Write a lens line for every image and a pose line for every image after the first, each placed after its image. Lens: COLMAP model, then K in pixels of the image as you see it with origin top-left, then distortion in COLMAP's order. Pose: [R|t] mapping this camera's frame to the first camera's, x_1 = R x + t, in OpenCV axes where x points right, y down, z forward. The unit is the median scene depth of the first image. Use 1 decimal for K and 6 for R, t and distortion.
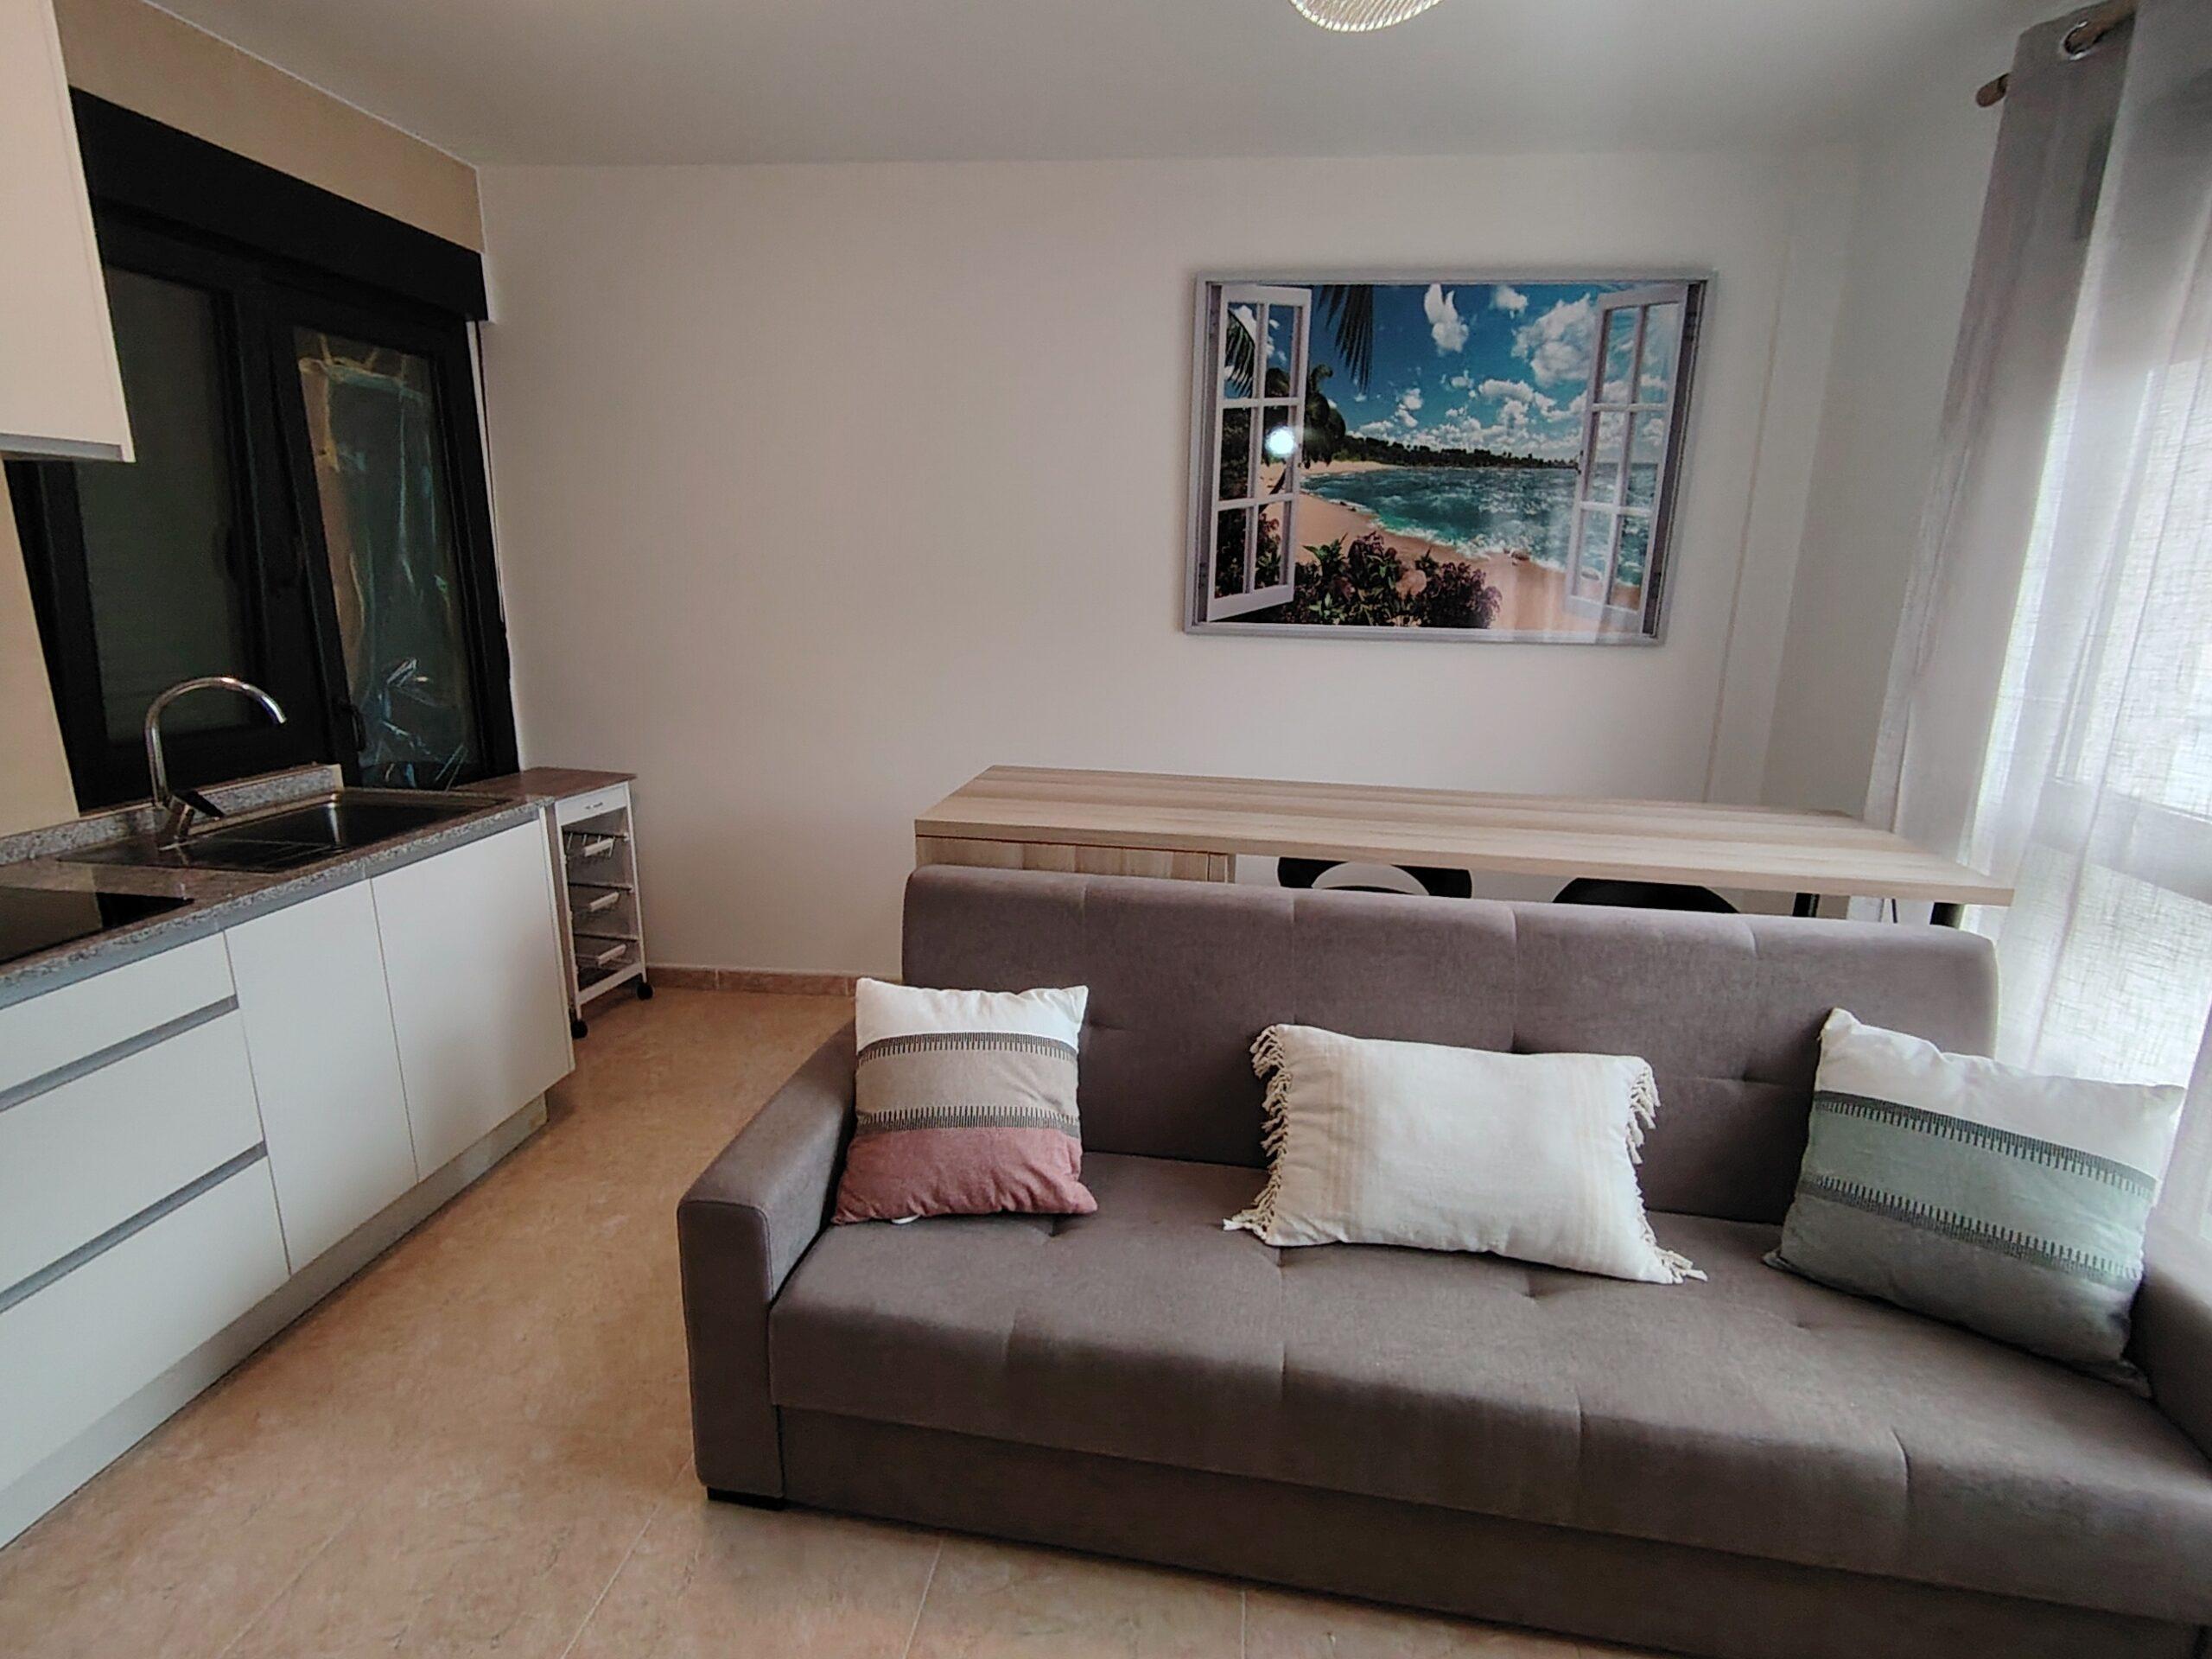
lens RADIAL K [[1042.1, 0, 1093.1], [0, 1042.1, 816.3], [0, 0, 1]] dist [0.005377, -0.001353]
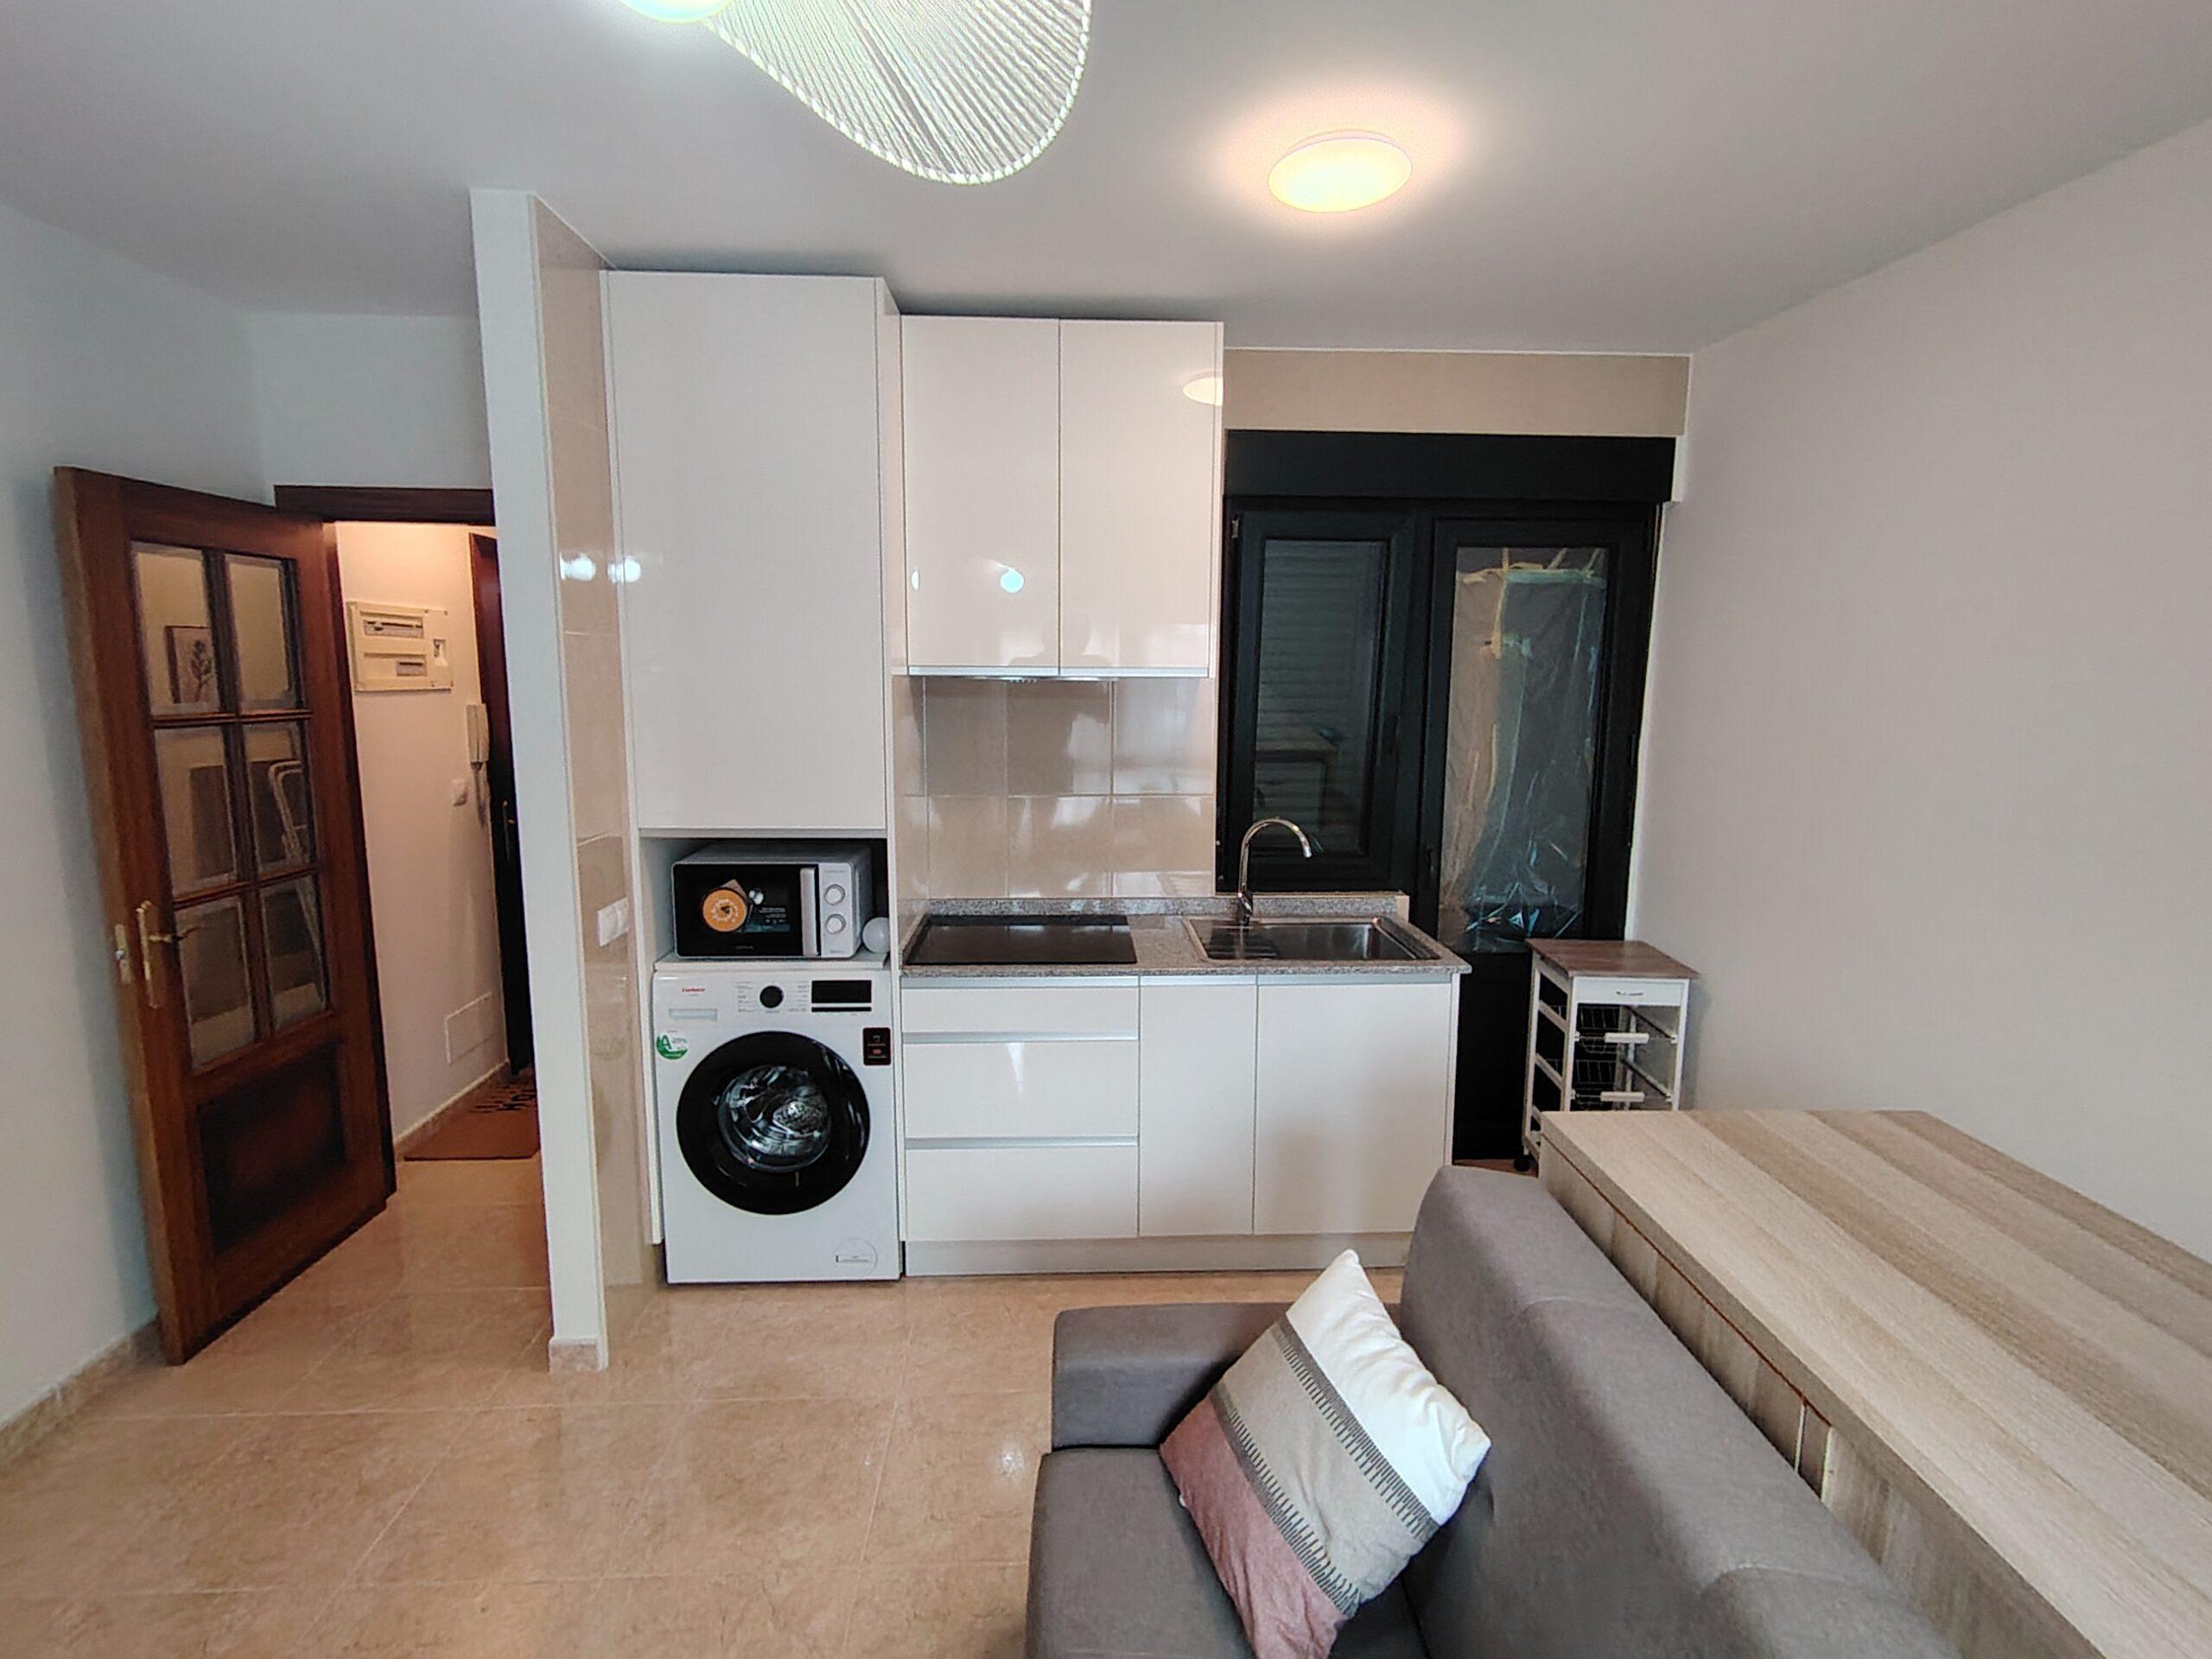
lens RADIAL K [[1042.1, 0, 1111.2], [0, 1042.1, 813.2], [0, 0, 1]] dist [0.005377, -0.001353]
pose [[0.190078, 0.117719, -0.974686, 0.377814], [-0.232803, 0.969874, 0.071738, -0.147172], [0.953768, 0.213274, 0.211757, 0.383138]]
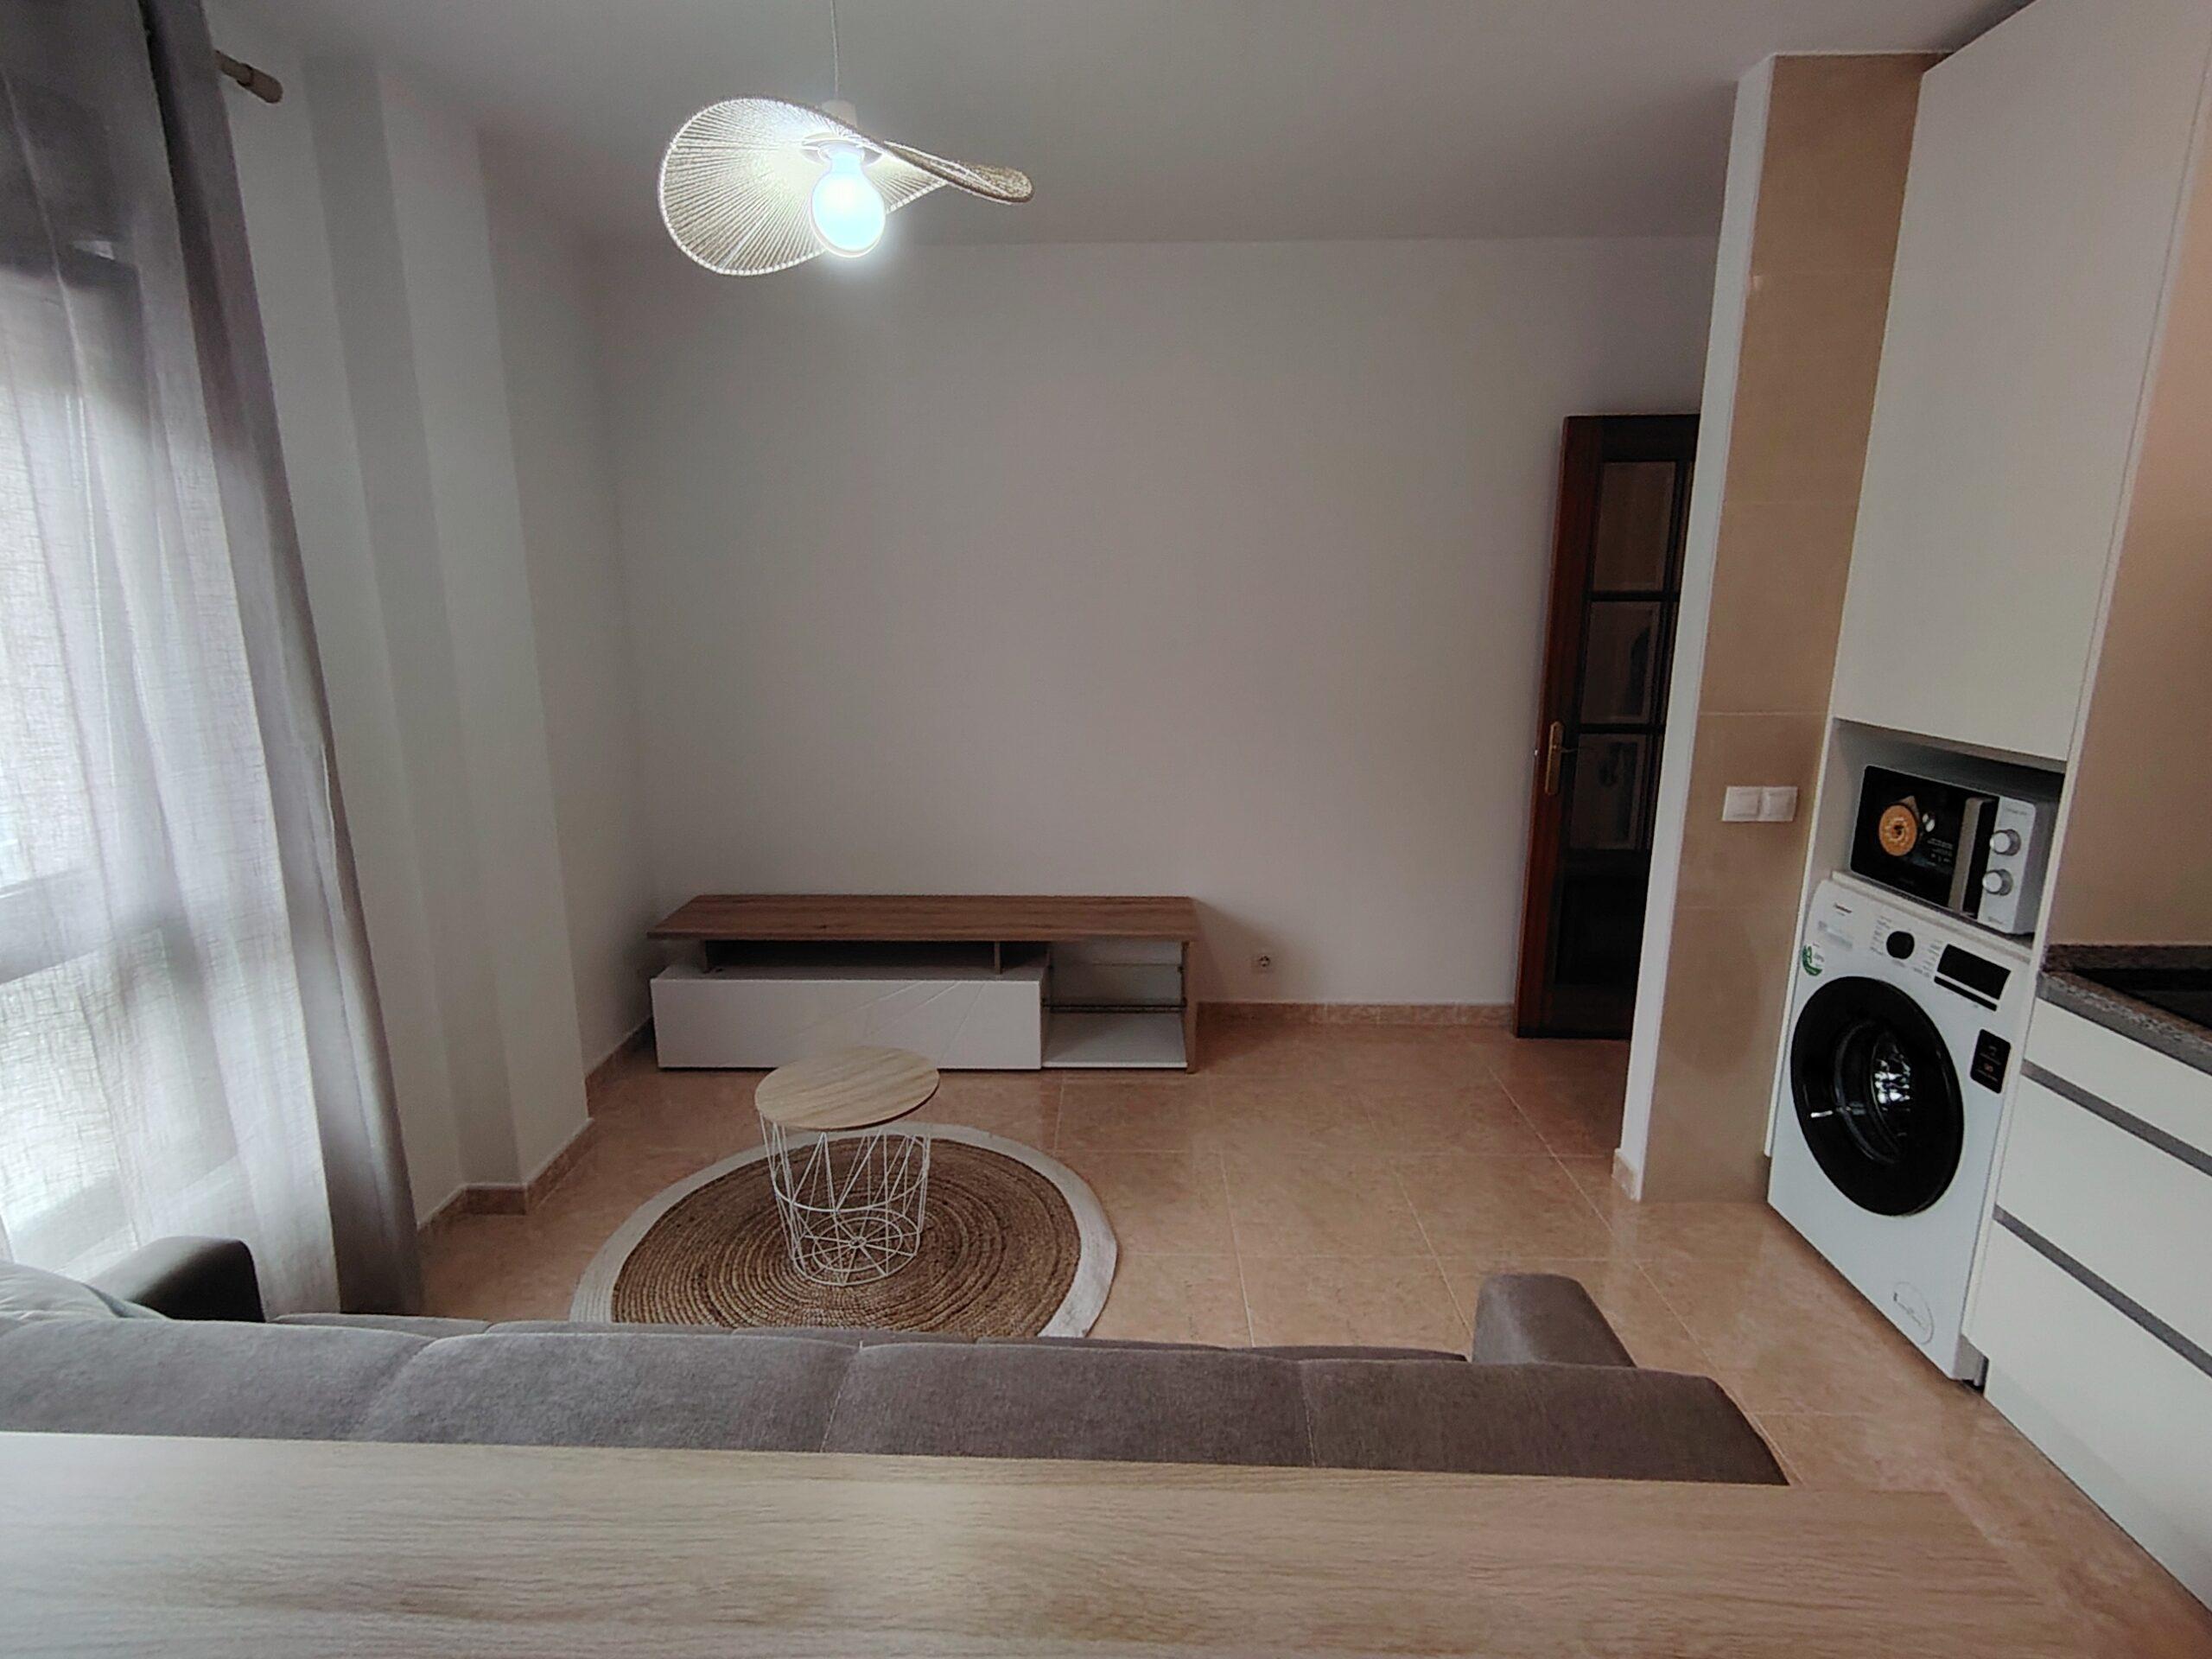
lens RADIAL K [[1042.1, 0, 1104.1], [0, 1042.1, 812.3], [0, 0, 1]] dist [0.005377, -0.001353]
pose [[-0.992502, 0.012197, -0.121614, 0.090873], [-0.041293, 0.903043, 0.427561, -0.237455], [0.115038, 0.429377, -0.895769, 0.900991]]
